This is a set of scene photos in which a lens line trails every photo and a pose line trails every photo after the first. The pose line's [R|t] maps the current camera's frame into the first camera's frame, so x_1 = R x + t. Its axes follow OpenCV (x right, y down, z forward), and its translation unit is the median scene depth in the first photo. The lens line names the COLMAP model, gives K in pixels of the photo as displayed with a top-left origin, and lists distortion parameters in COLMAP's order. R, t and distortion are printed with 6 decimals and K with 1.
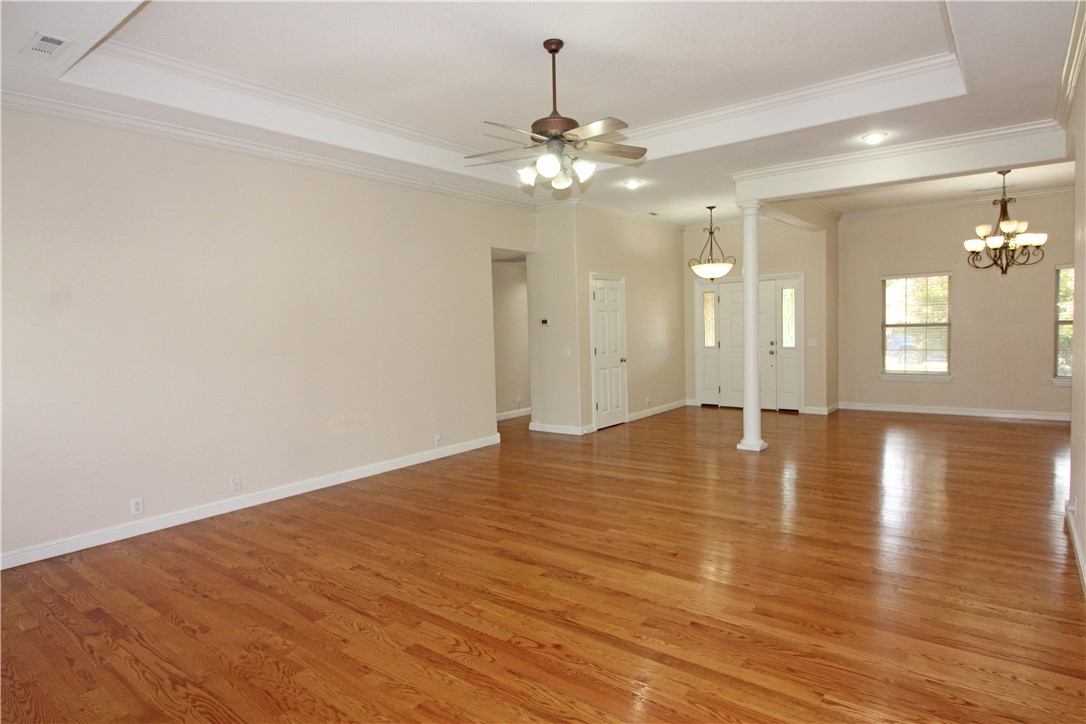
lens RADIAL K [[606.8, 0, 548.0], [0, 606.8, 358.6], [0, 0, 1]] dist [0.004127, -0.010956]
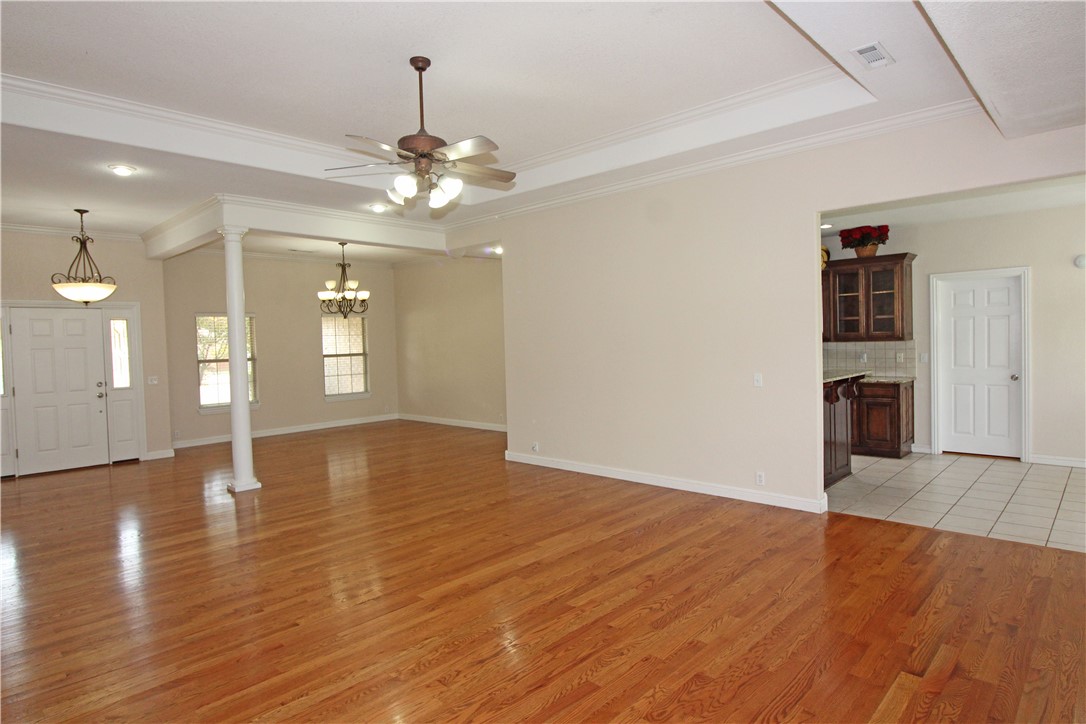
lens RADIAL K [[606.8, 0, 548.0], [0, 606.8, 358.6], [0, 0, 1]] dist [0.004127, -0.010956]
pose [[0.101040, -0.007482, 0.994854, -0.603708], [0.083613, 0.996498, -0.000998, -0.012858], [-0.991363, 0.083284, 0.101311, 0.466401]]
